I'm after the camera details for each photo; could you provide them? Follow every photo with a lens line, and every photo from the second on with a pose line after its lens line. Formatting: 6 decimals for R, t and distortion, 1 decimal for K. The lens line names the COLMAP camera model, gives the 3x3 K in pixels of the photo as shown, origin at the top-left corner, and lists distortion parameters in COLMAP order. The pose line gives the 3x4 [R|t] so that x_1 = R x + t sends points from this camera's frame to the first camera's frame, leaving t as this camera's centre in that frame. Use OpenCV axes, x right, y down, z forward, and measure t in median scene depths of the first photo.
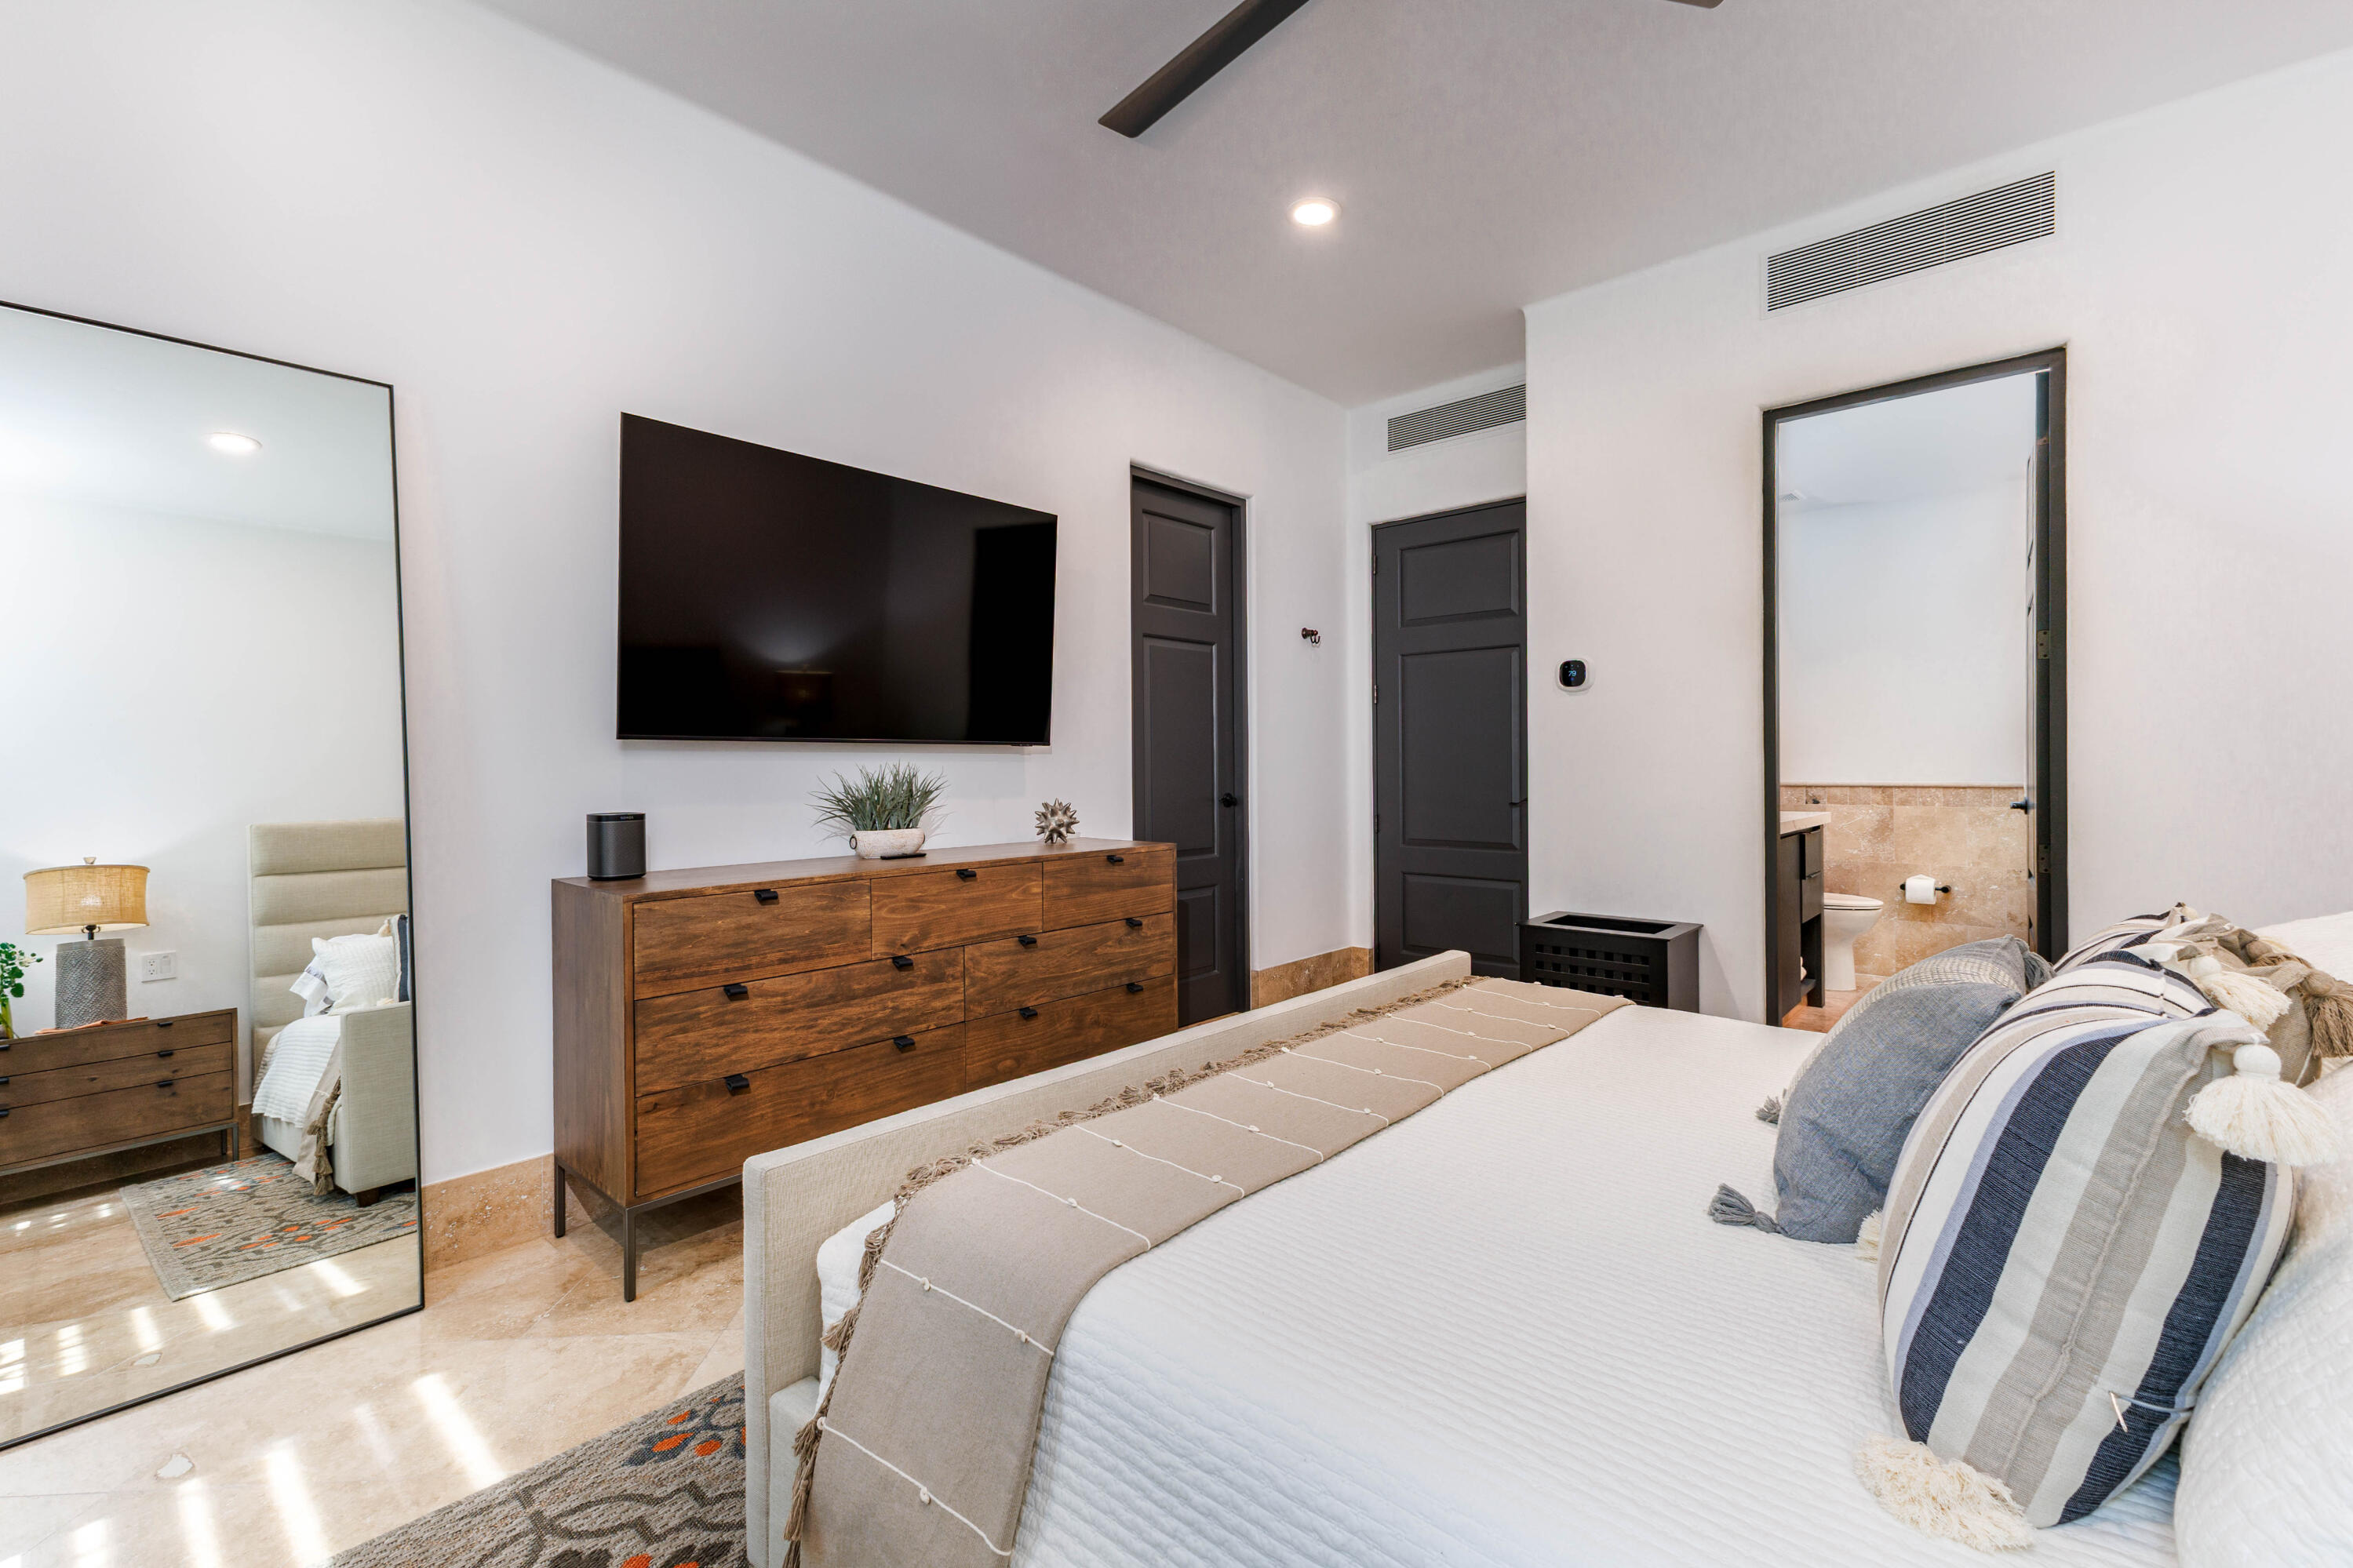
lens RADIAL K [[1035.6, 0, 1170.6], [0, 1035.6, 778.9], [0, 0, 1]] dist [0.012643, -0.000253]
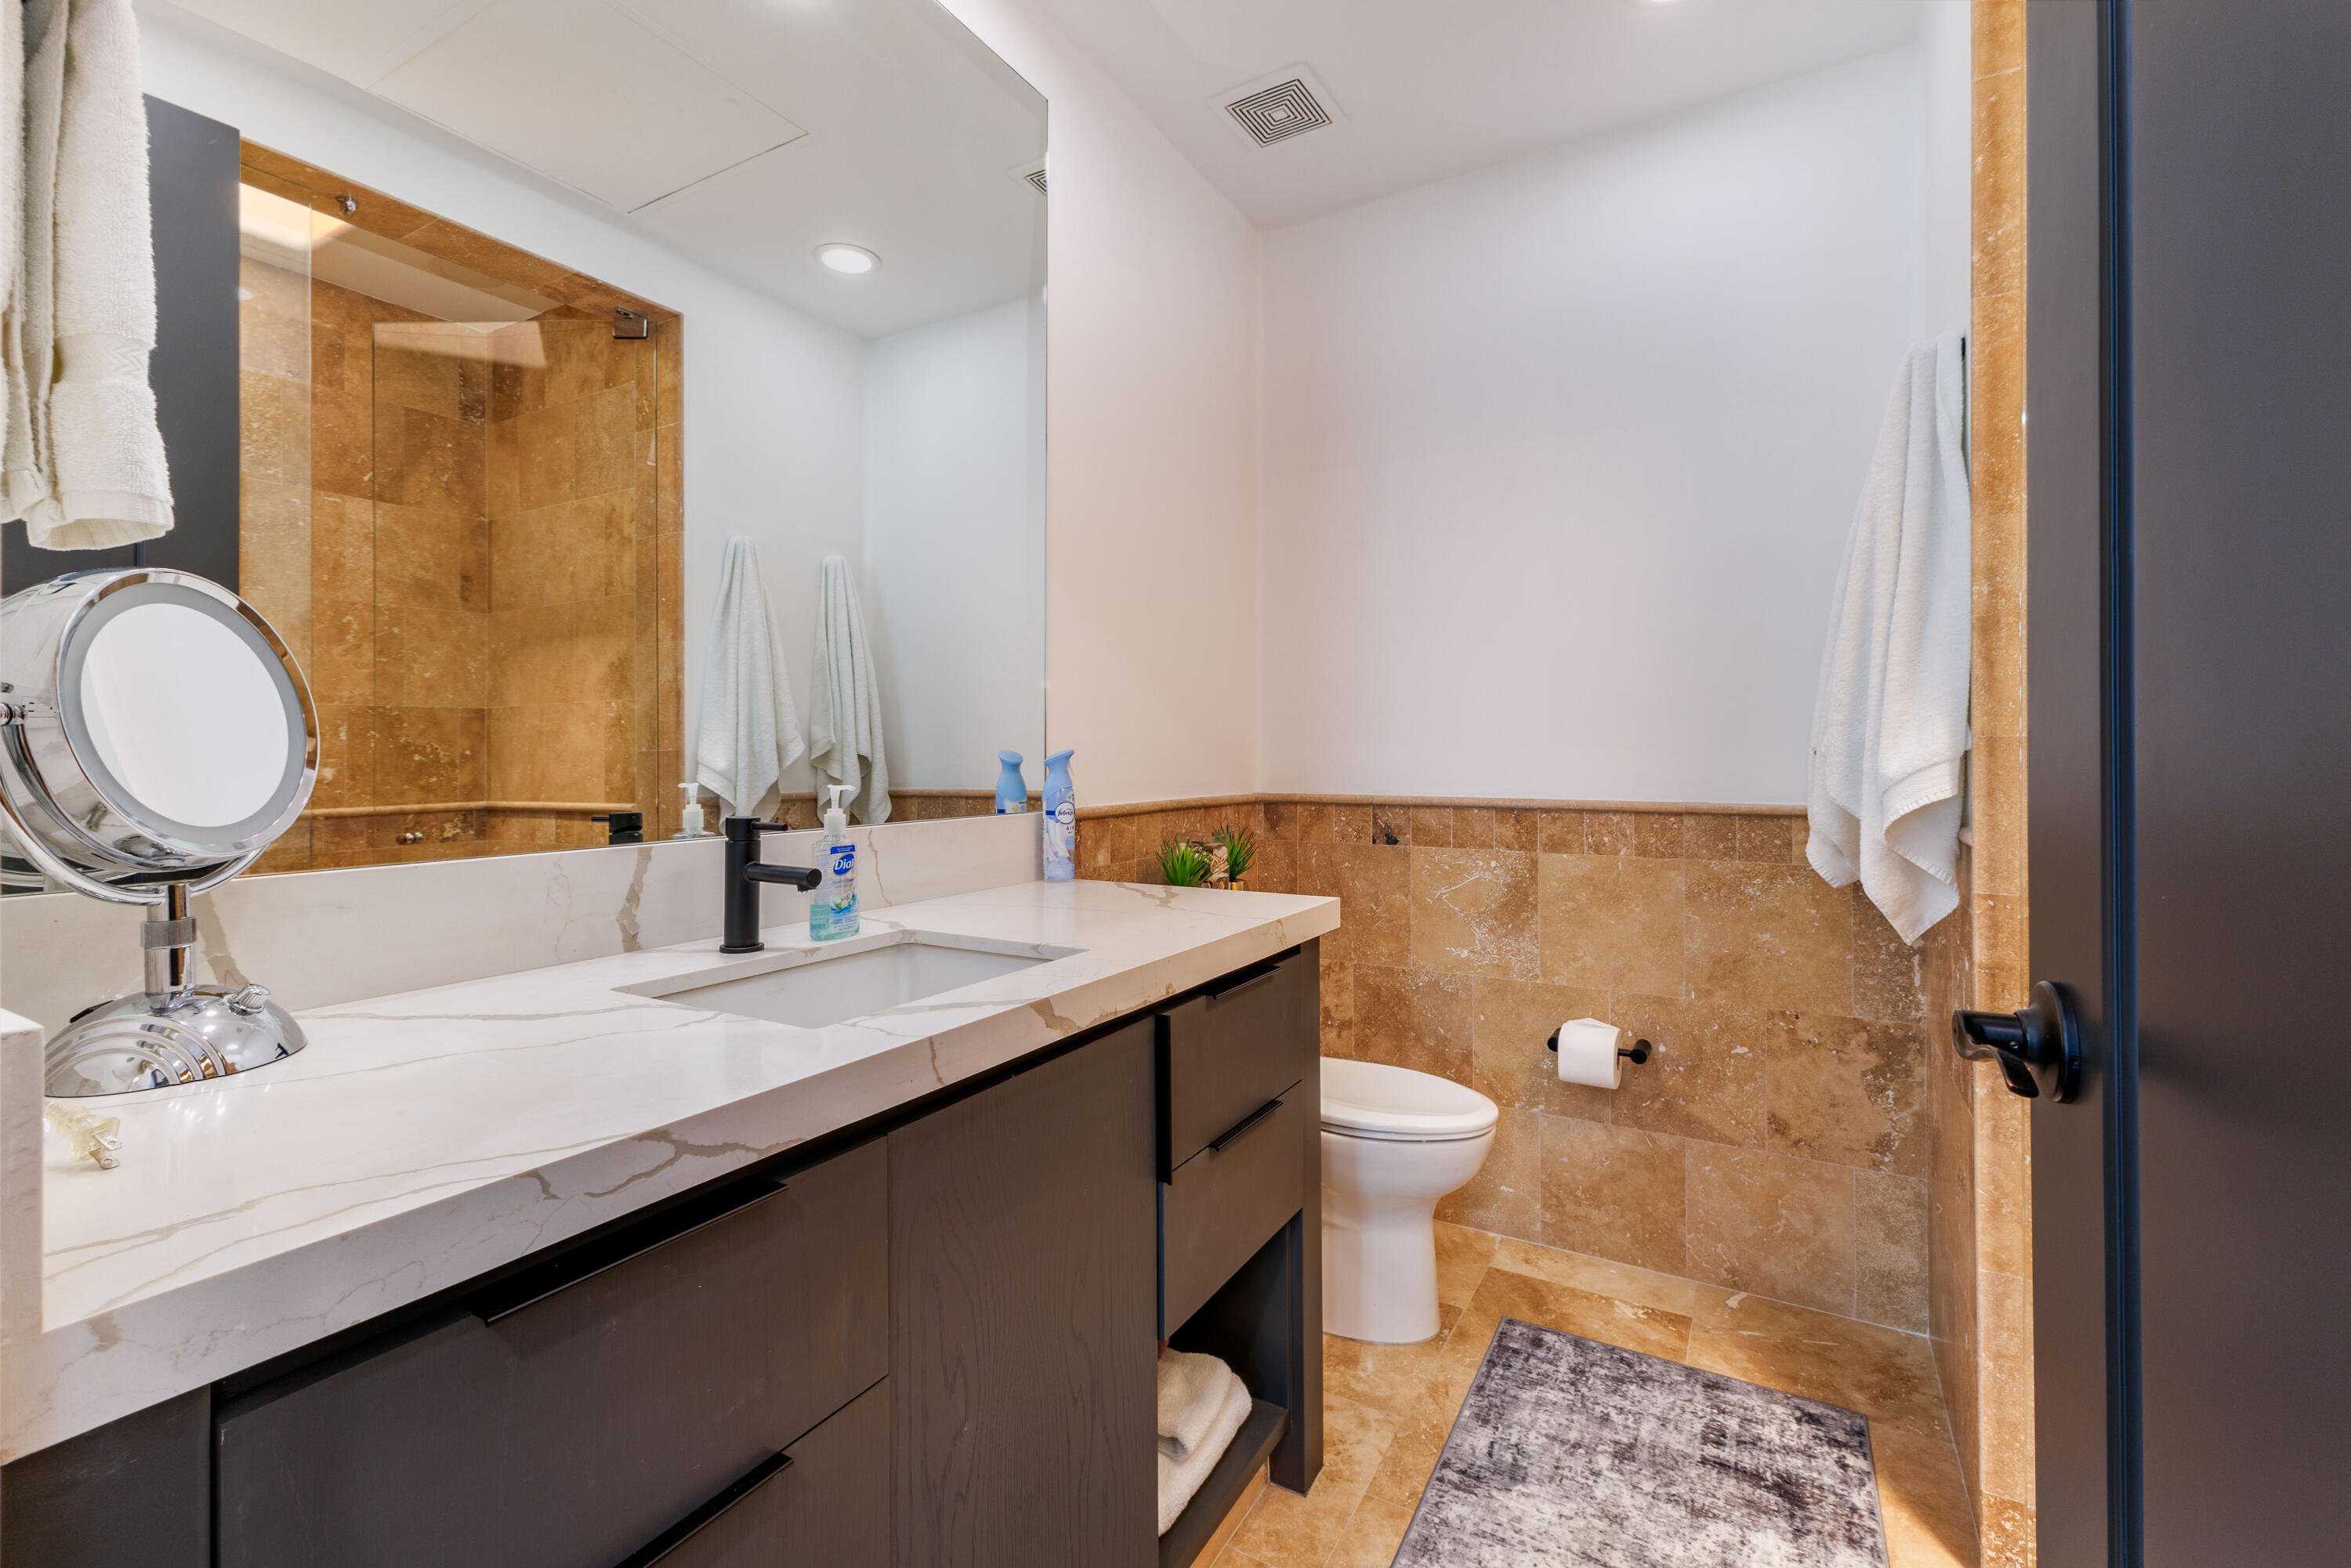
lens RADIAL K [[1034.9, 0, 1178.0], [0, 1034.9, 765.0], [0, 0, 1]] dist [0.012643, -0.000253]
pose [[0.975786, 0.014171, 0.218268, 0.451487], [-0.011238, 0.999829, -0.014674, -0.003129], [-0.218438, 0.011865, 0.975779, 0.608276]]
